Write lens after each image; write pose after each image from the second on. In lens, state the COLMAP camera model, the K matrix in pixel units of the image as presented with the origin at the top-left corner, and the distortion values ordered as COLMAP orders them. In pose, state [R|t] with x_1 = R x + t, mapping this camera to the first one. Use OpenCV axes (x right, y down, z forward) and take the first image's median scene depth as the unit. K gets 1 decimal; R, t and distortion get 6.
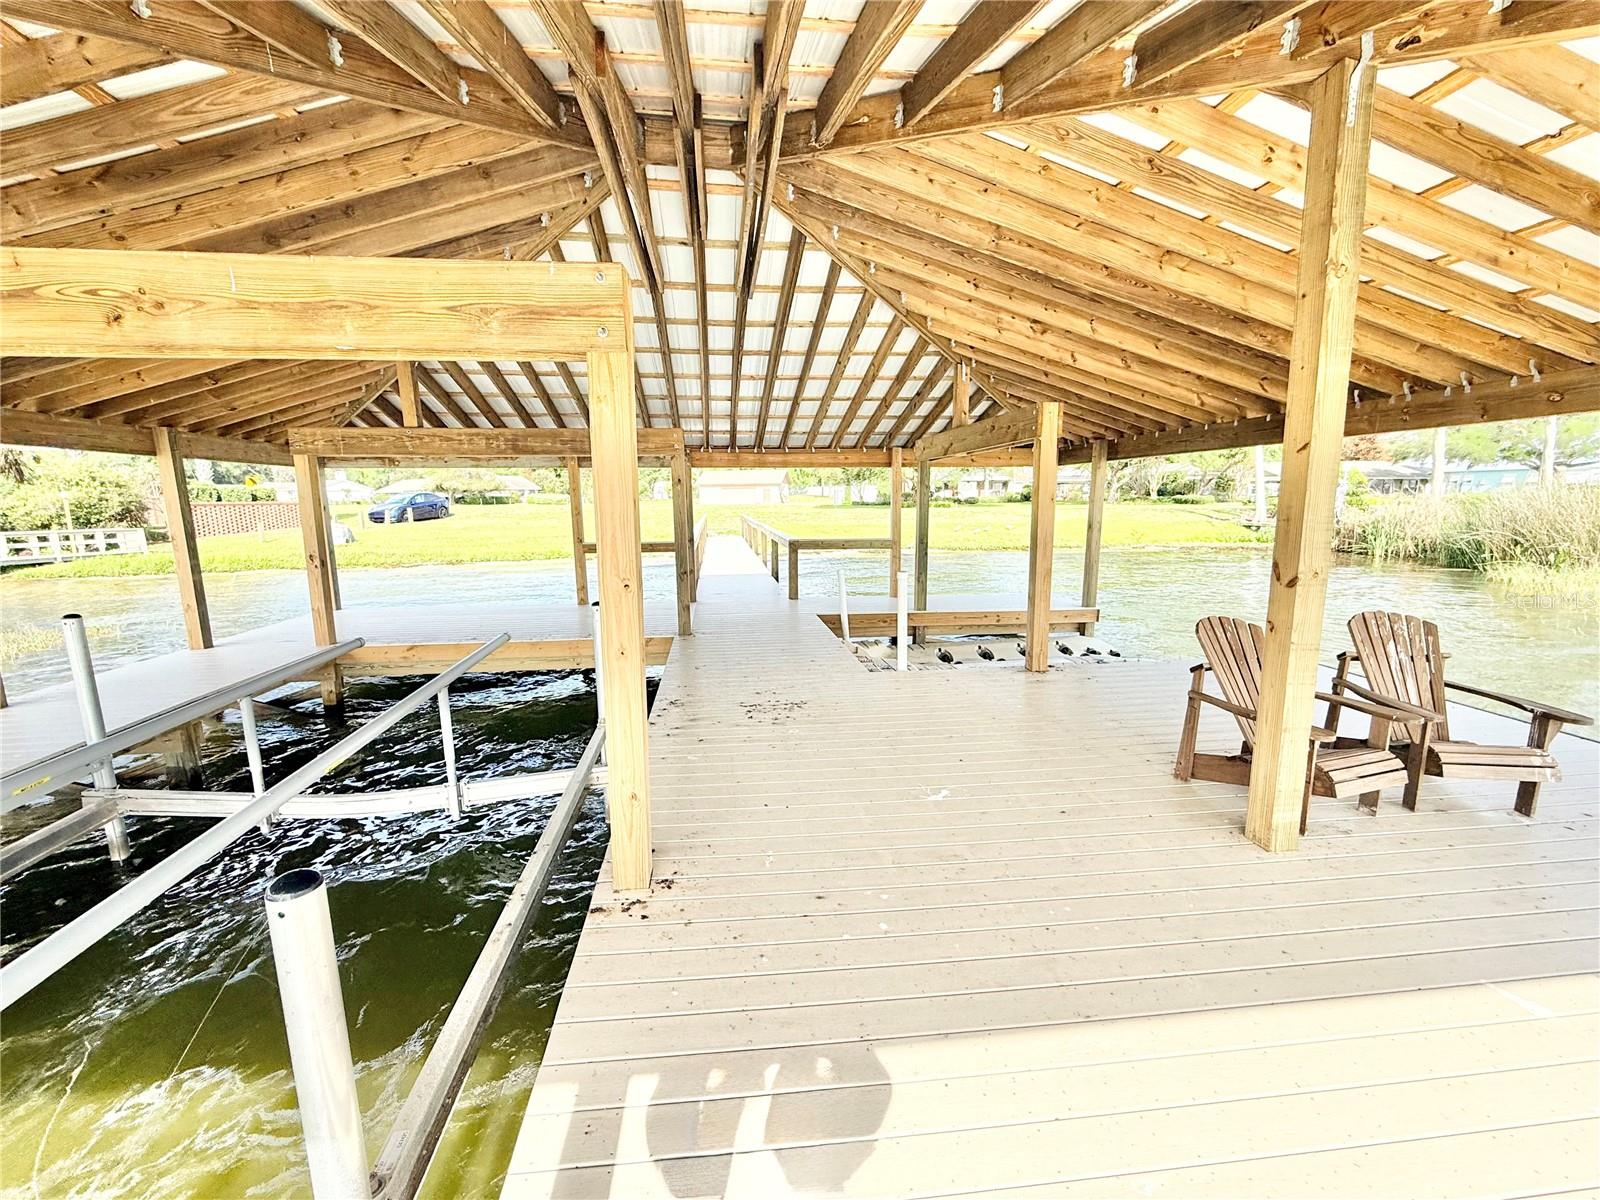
lens RADIAL K [[632.3, 0, 800.0], [0, 632.3, 600.0], [0, 0, 1]] dist [0.000901, 0.000149]
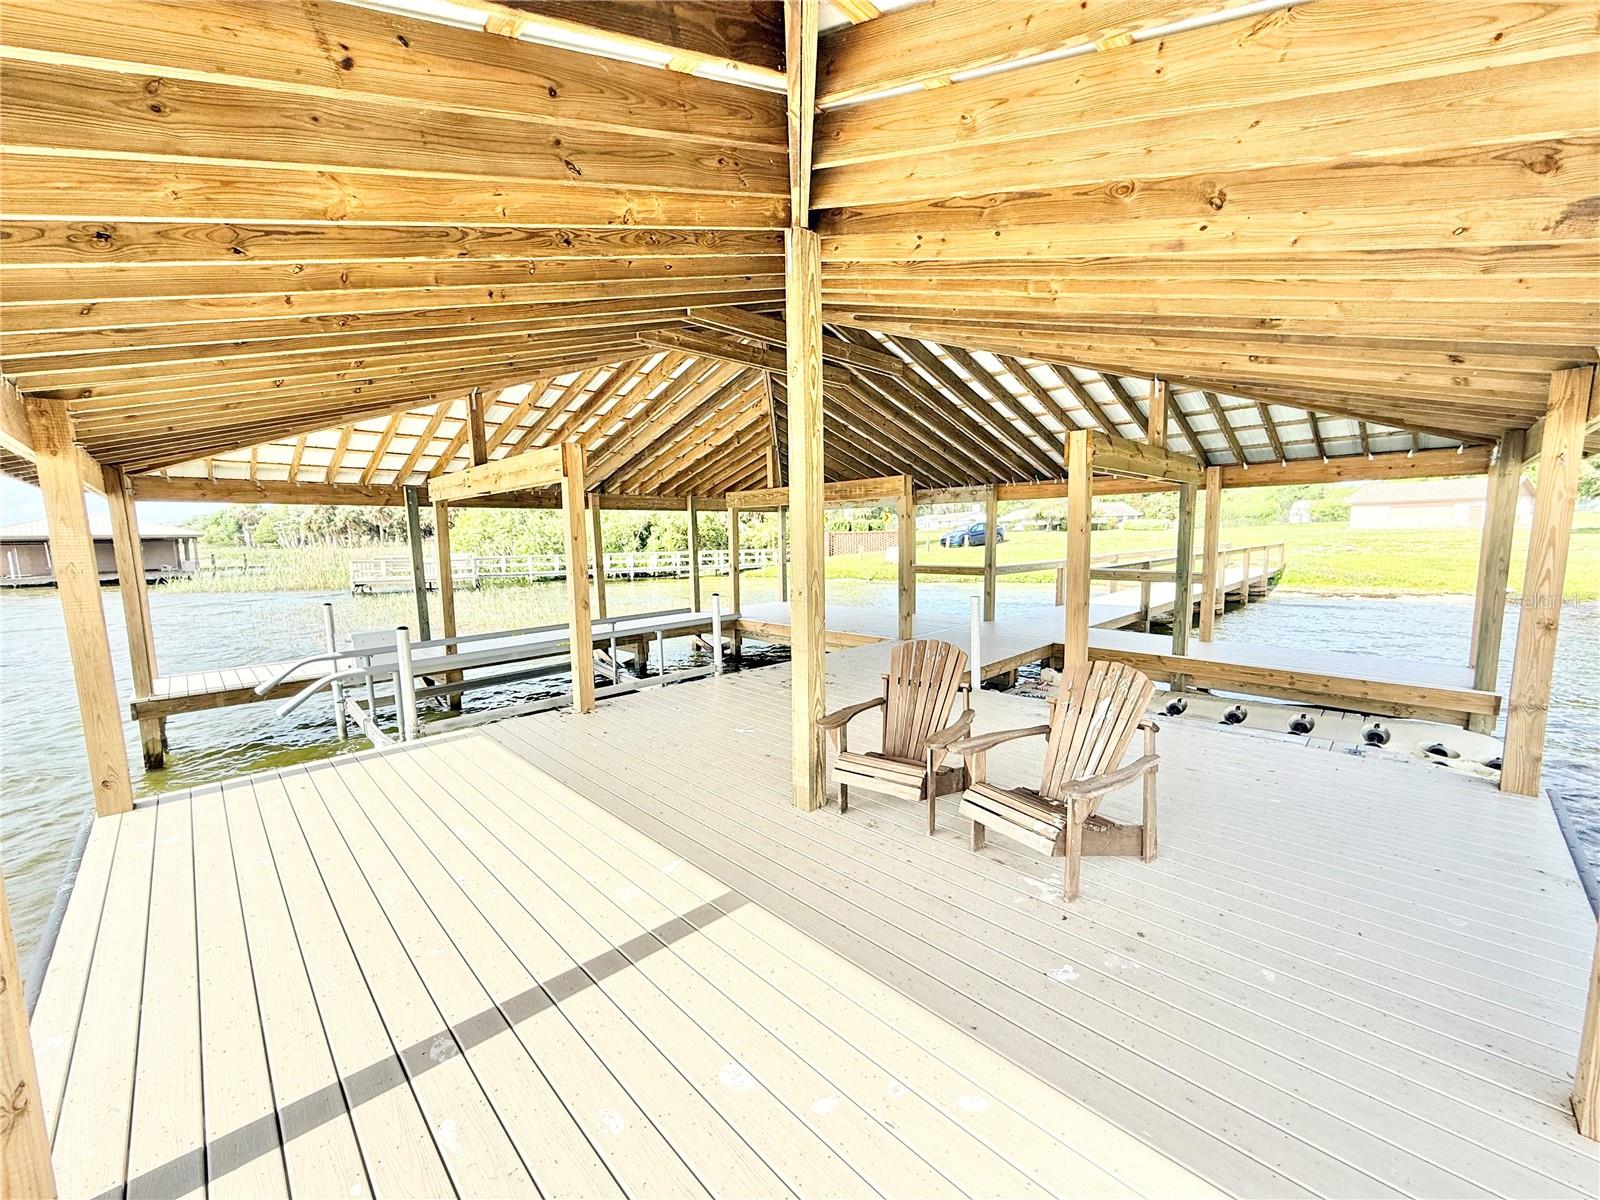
lens RADIAL K [[632.3, 0, 800.0], [0, 632.3, 600.0], [0, 0, 1]] dist [0.000901, 0.000149]
pose [[0.645989, 0.076991, -0.759454, 0.487696], [-0.108696, 0.994040, 0.008316, -0.008941], [0.755568, 0.077178, 0.650508, 0.037060]]
